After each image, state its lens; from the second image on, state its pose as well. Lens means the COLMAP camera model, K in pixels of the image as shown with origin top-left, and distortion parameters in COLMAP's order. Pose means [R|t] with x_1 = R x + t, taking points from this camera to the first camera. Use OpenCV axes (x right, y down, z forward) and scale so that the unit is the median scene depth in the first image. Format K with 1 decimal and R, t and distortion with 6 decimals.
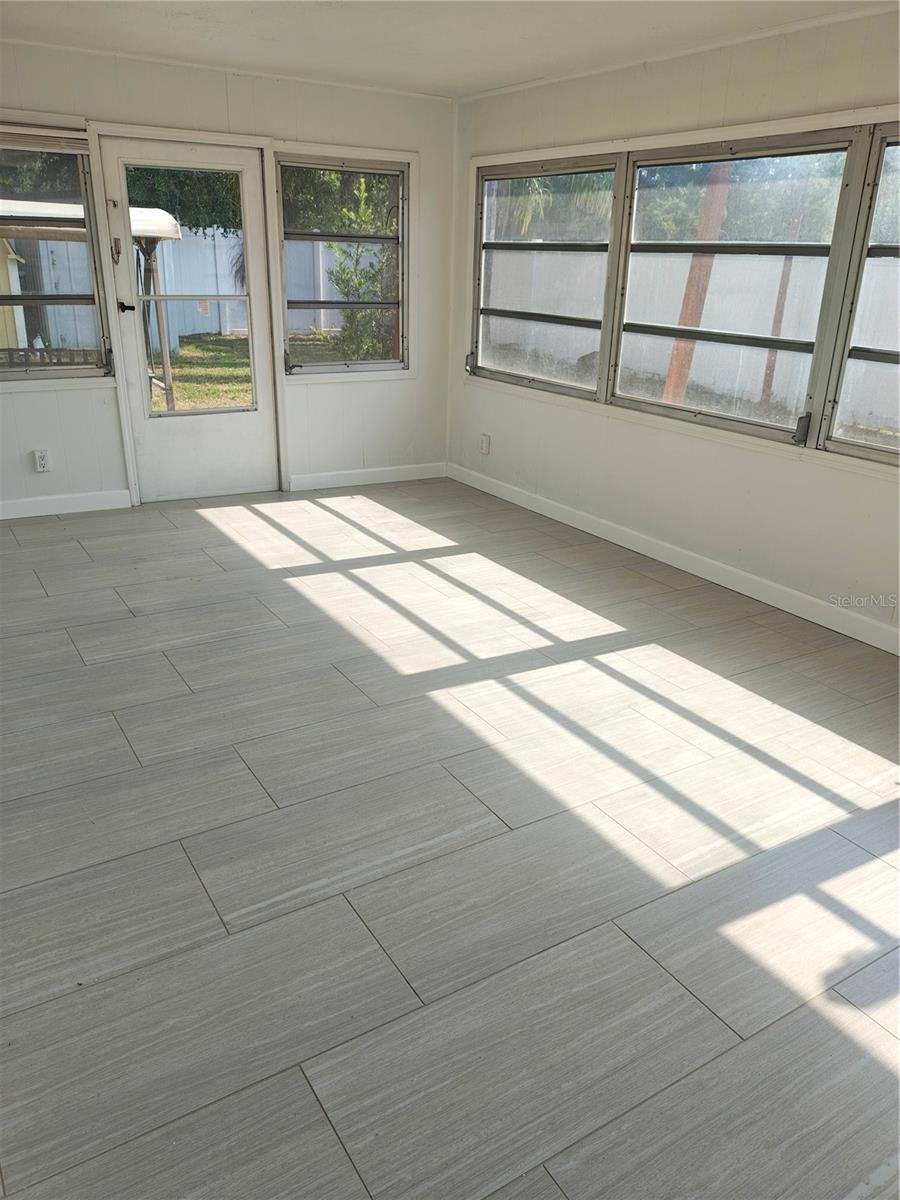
lens RADIAL K [[876.6, 0, 448.7], [0, 876.6, 592.7], [0, 0, 1]] dist [0.035373, -0.027300]
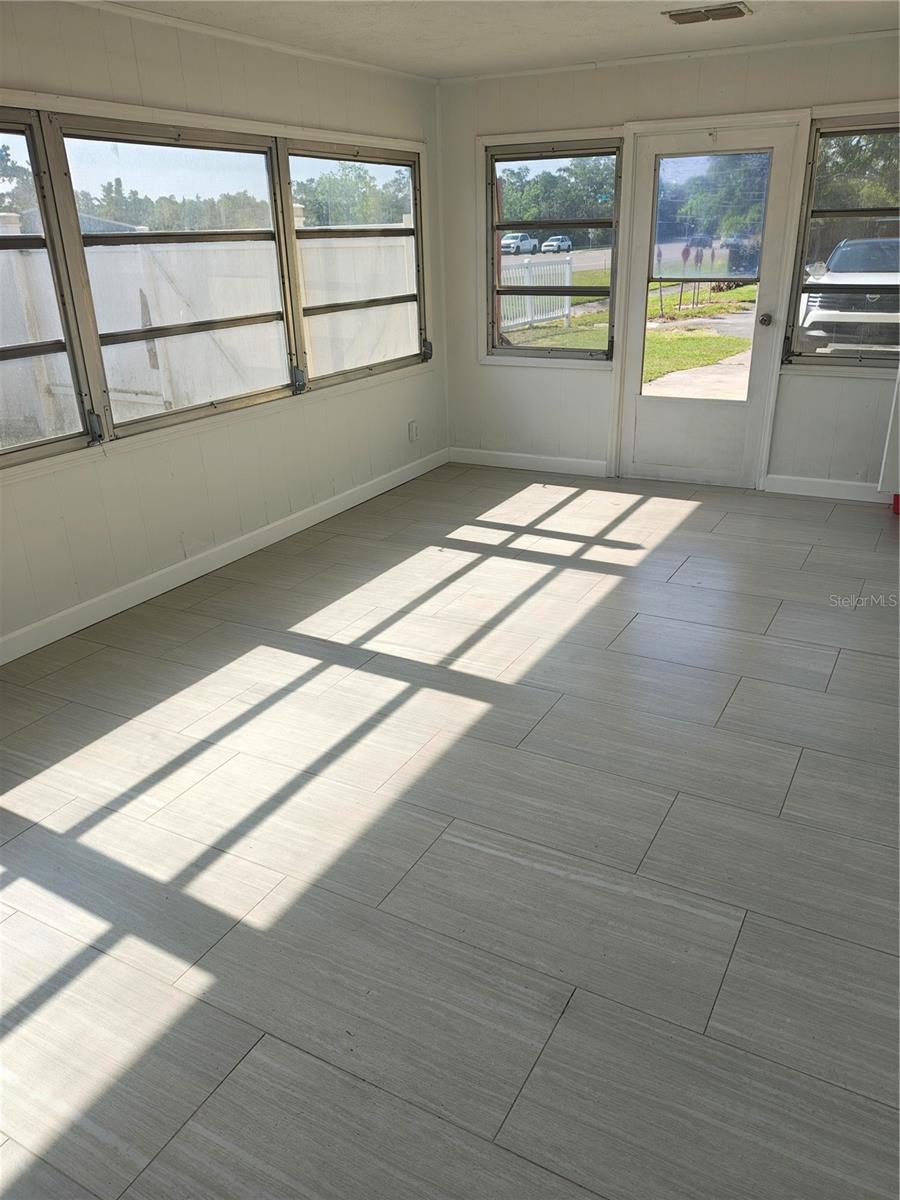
lens RADIAL K [[876.6, 0, 449.0], [0, 876.6, 600.5], [0, 0, 1]] dist [0.035373, -0.027300]
pose [[-0.486174, -0.353999, 0.798949, -0.685302], [0.314981, 0.781826, 0.538084, -0.475412], [-0.815121, 0.513256, -0.268600, 1.136974]]
